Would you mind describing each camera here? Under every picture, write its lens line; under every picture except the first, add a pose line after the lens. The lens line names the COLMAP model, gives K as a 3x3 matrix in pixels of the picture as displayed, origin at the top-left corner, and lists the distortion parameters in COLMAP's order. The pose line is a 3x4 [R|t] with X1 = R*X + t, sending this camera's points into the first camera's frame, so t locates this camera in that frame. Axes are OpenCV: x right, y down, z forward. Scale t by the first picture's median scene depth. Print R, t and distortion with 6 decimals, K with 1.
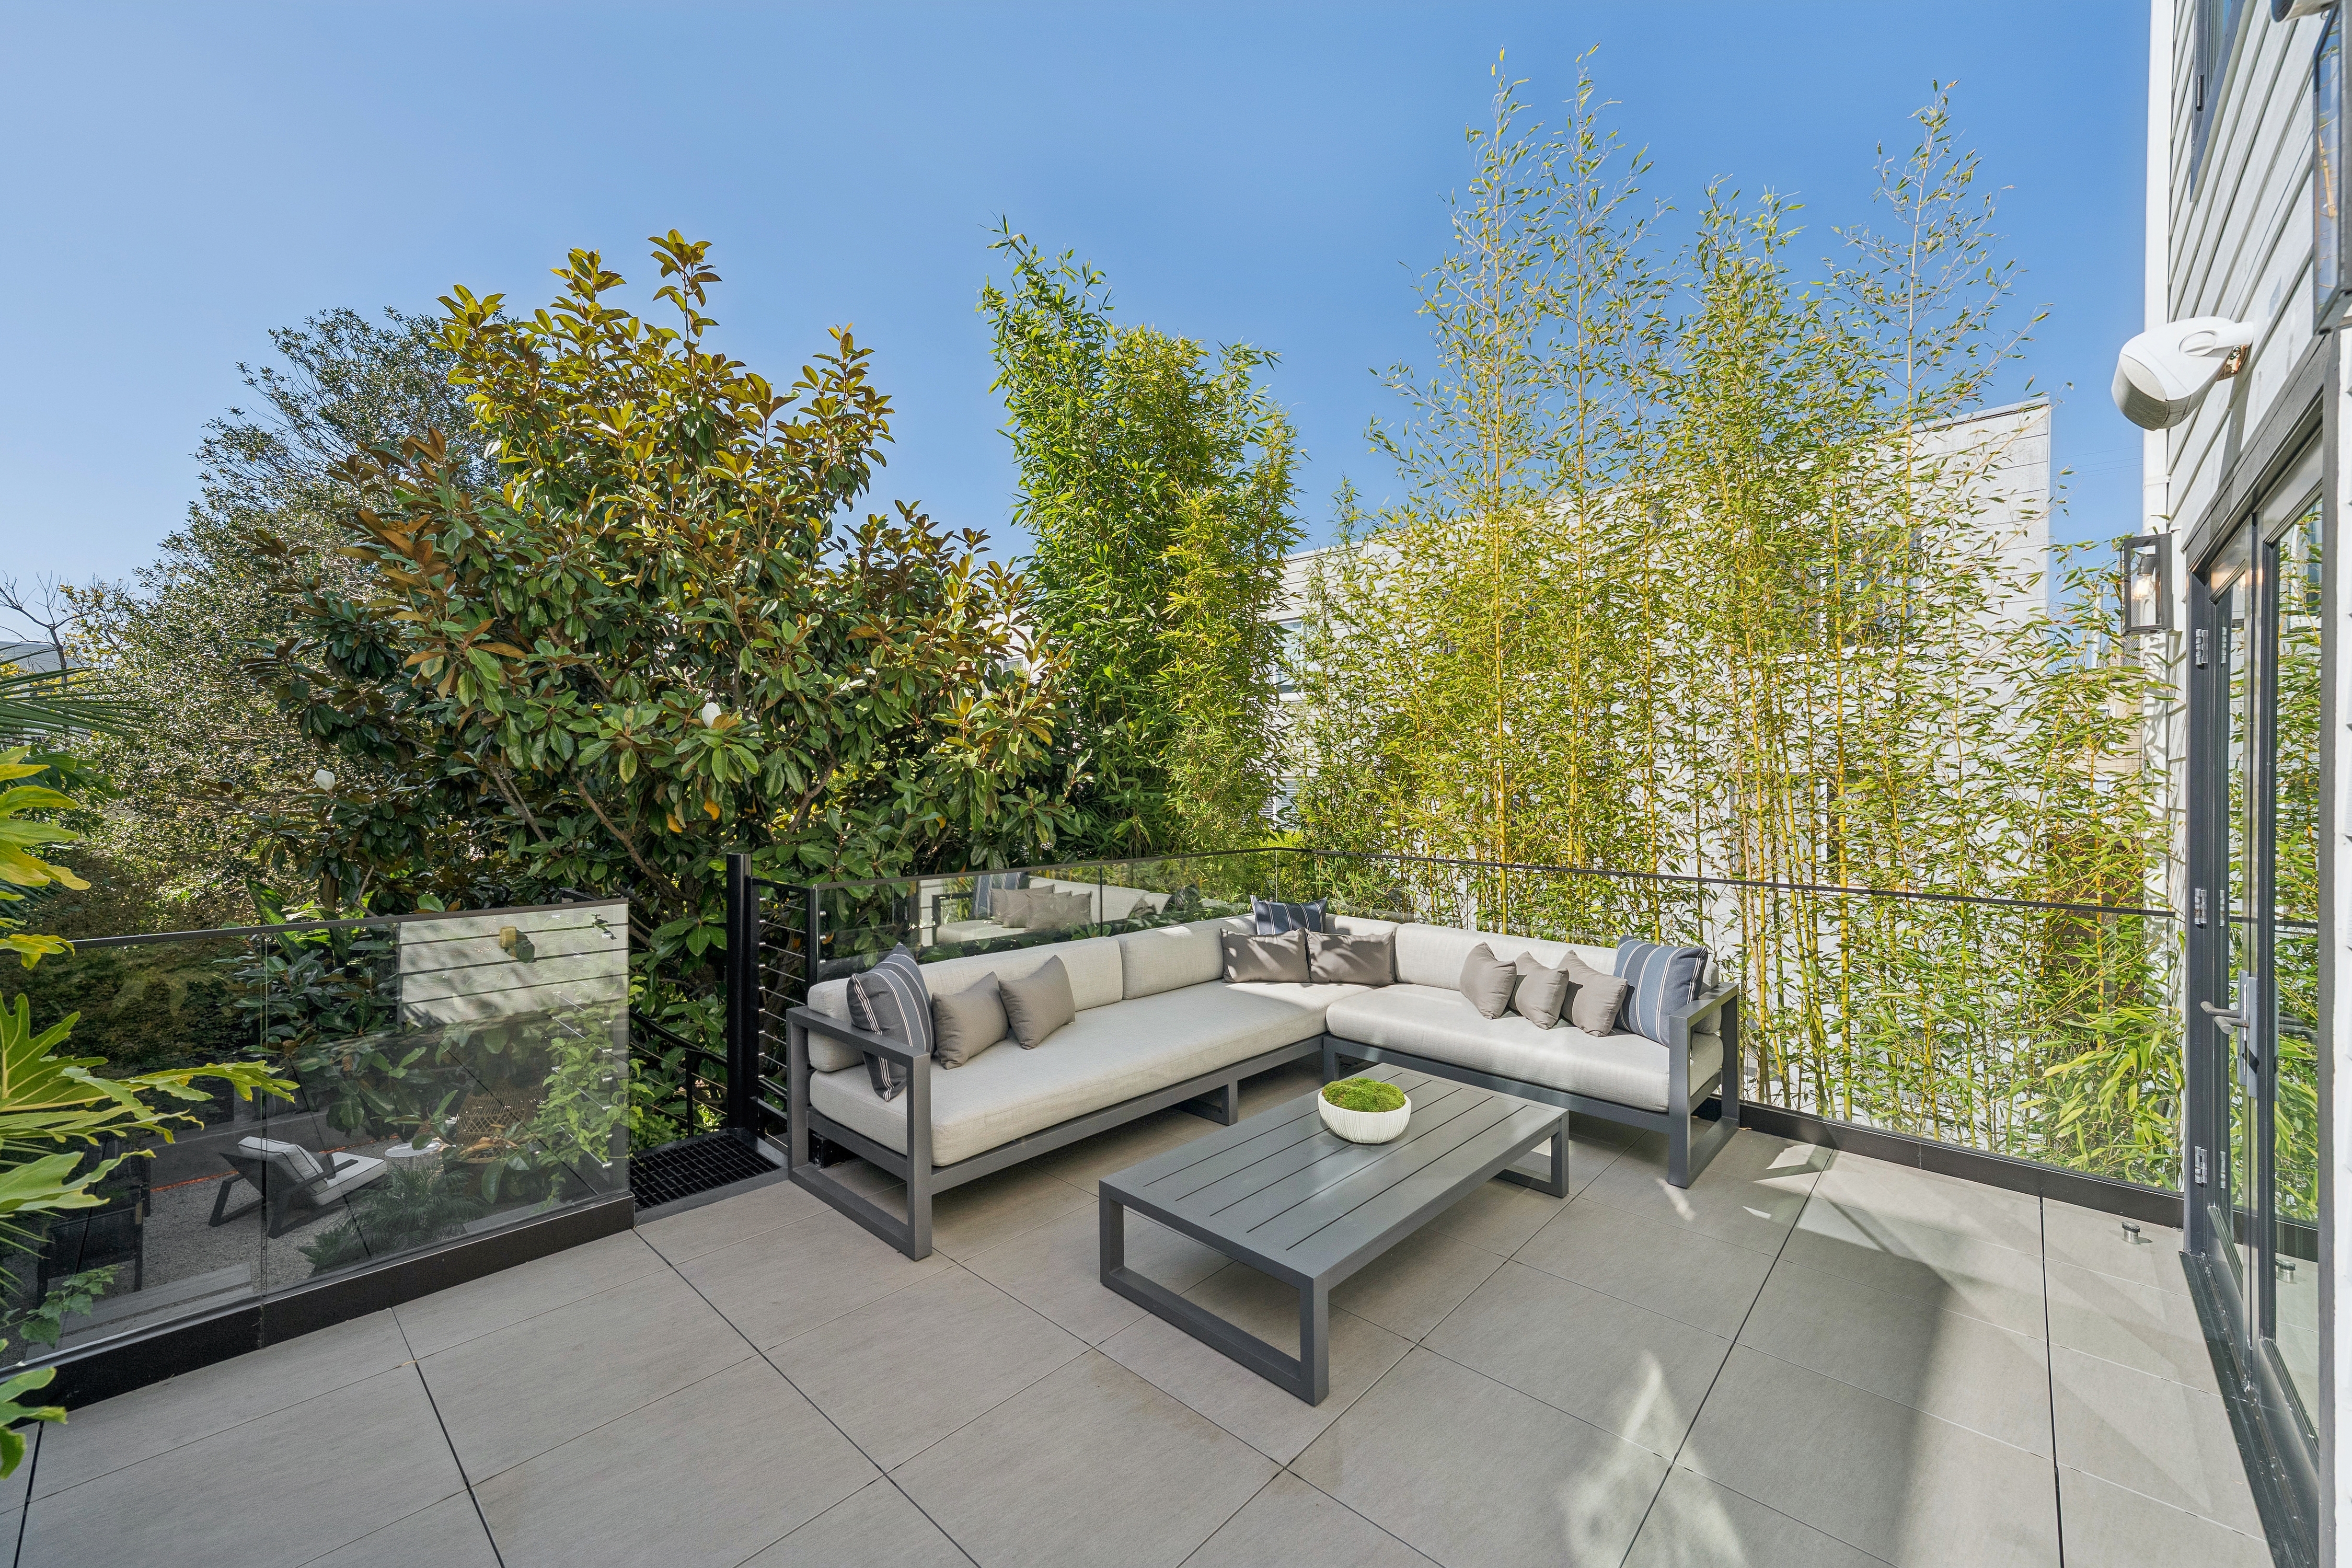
lens RADIAL K [[913.5, 0, 1176.0], [0, 913.5, 784.0], [0, 0, 1]] dist [0.011628, -0.000070]
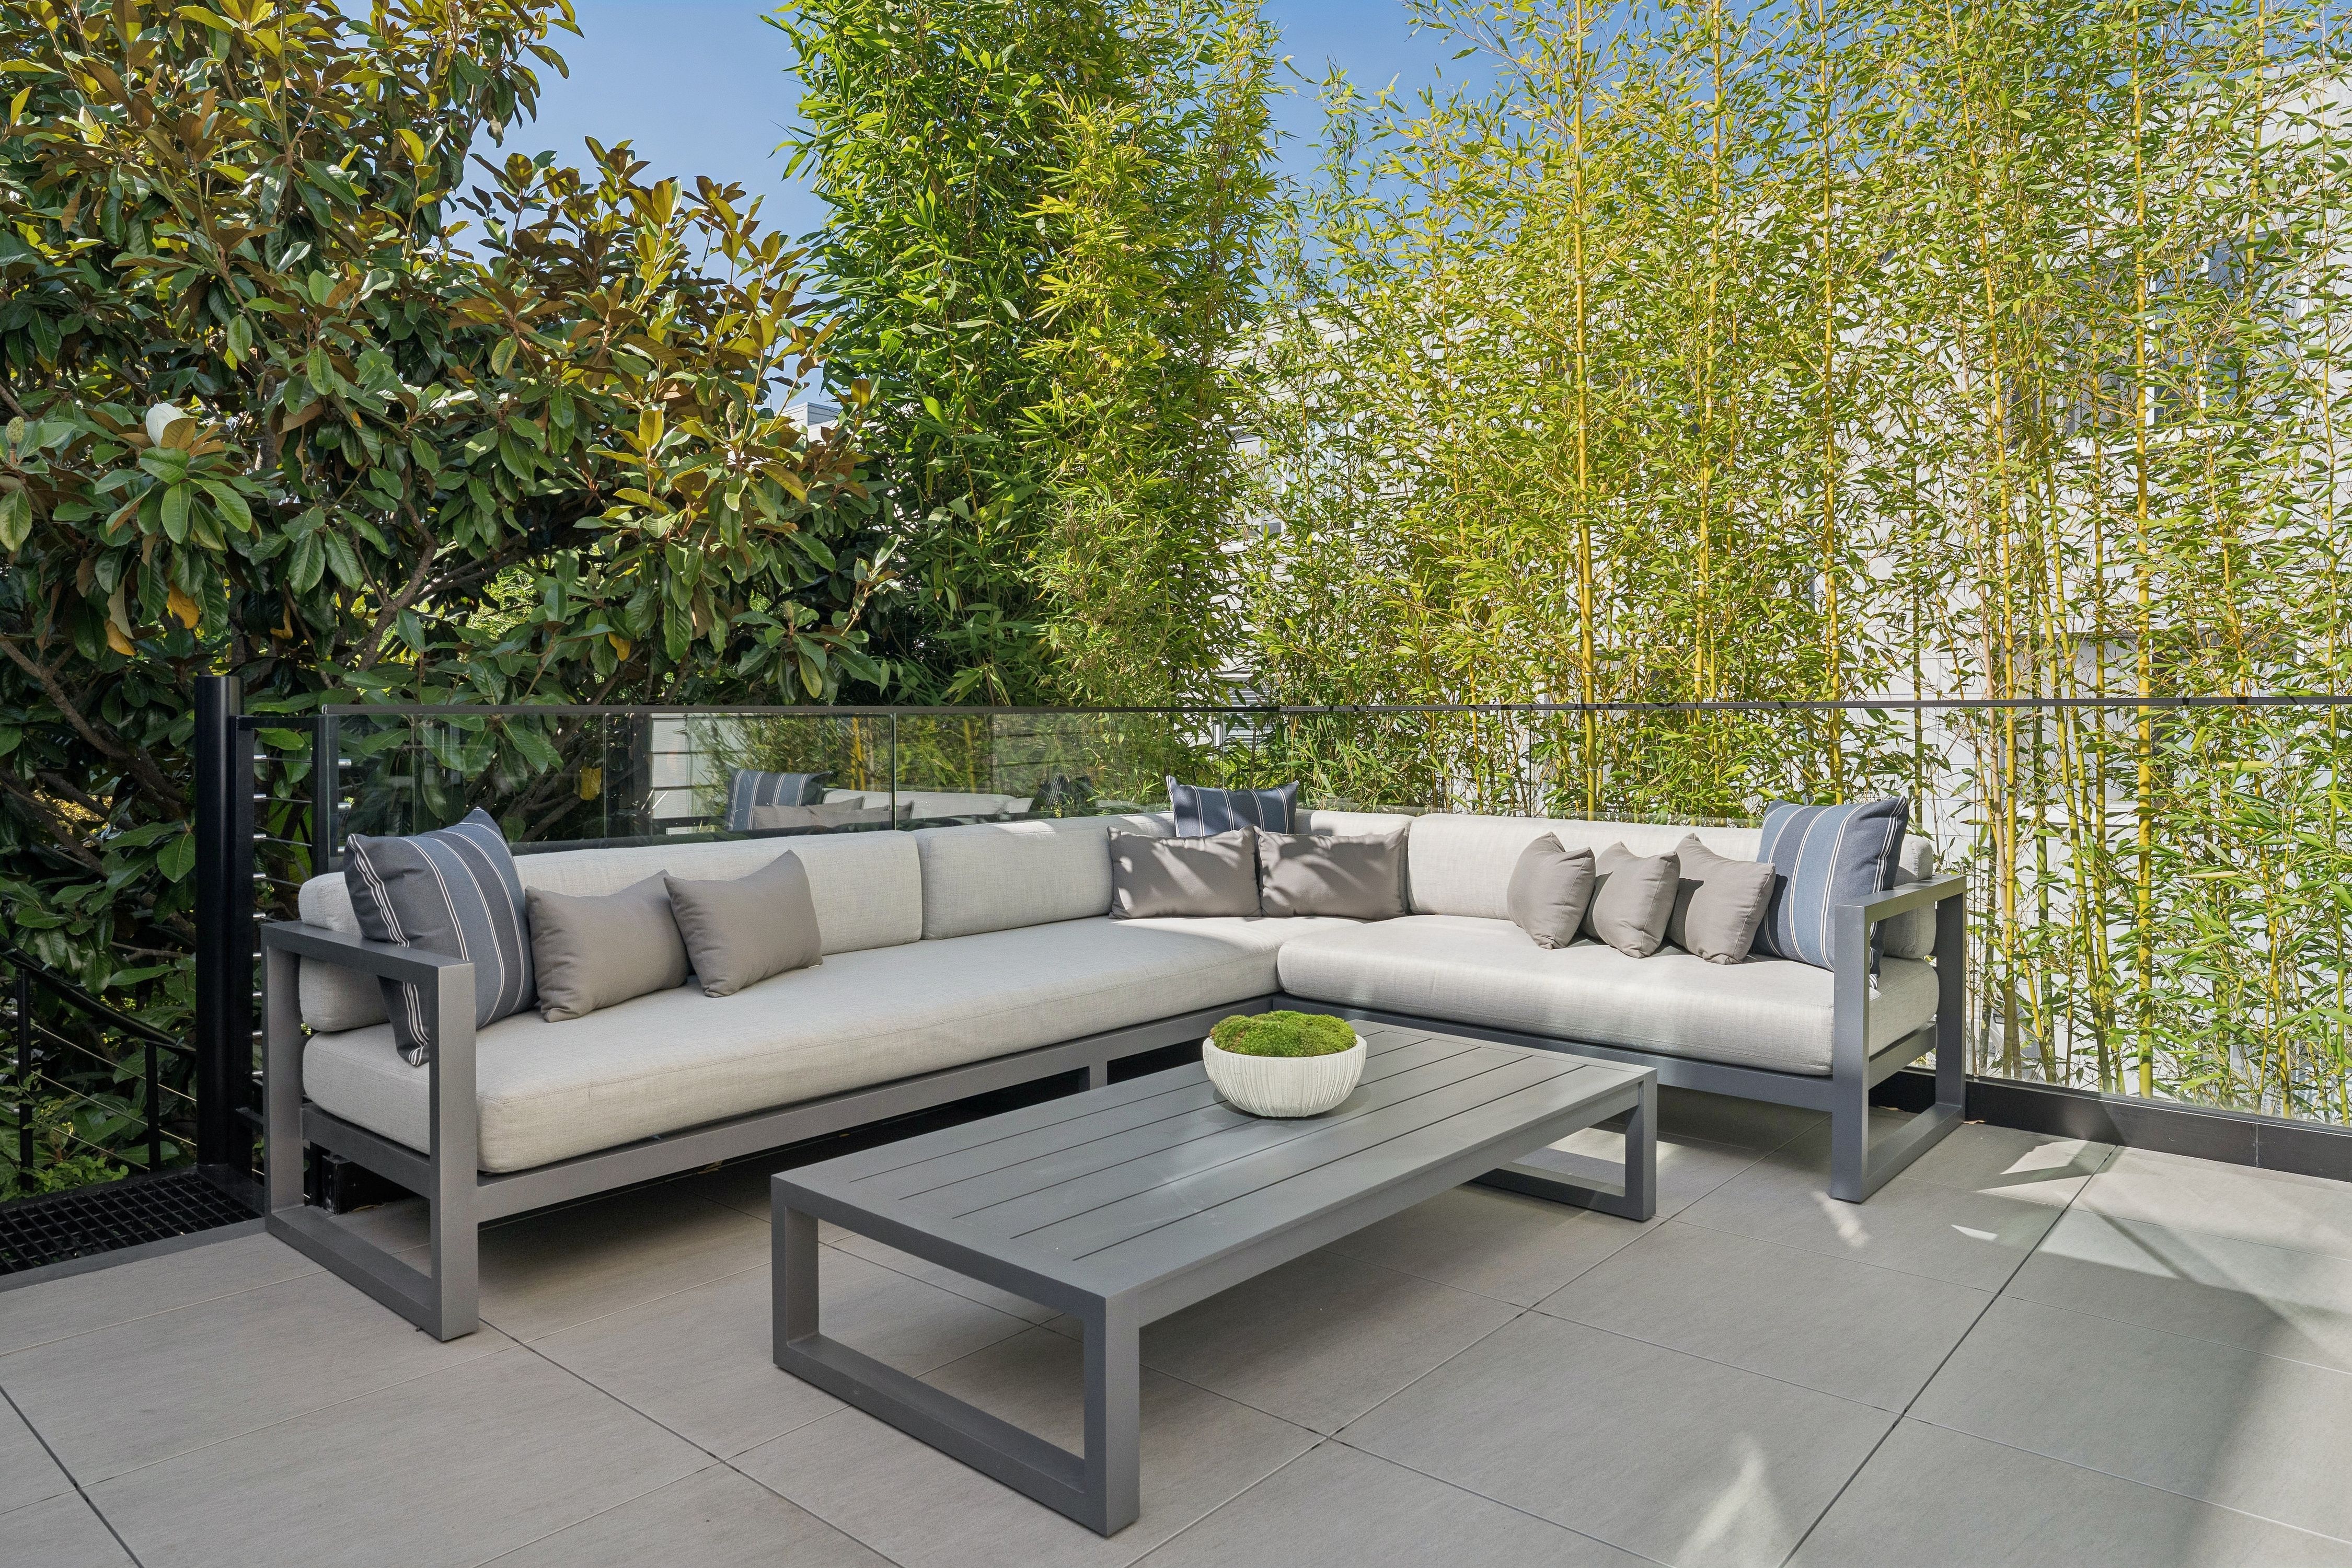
lens RADIAL K [[1473.0, 0, 1225.9], [0, 1473.0, 743.6], [0, 0, 1]] dist [0.005045, 0.000156]
pose [[0.999034, -0.003478, 0.043816, 0.089598], [0.003024, 0.999941, 0.010416, 0.104744], [-0.043850, -0.010273, 0.998985, 0.077199]]
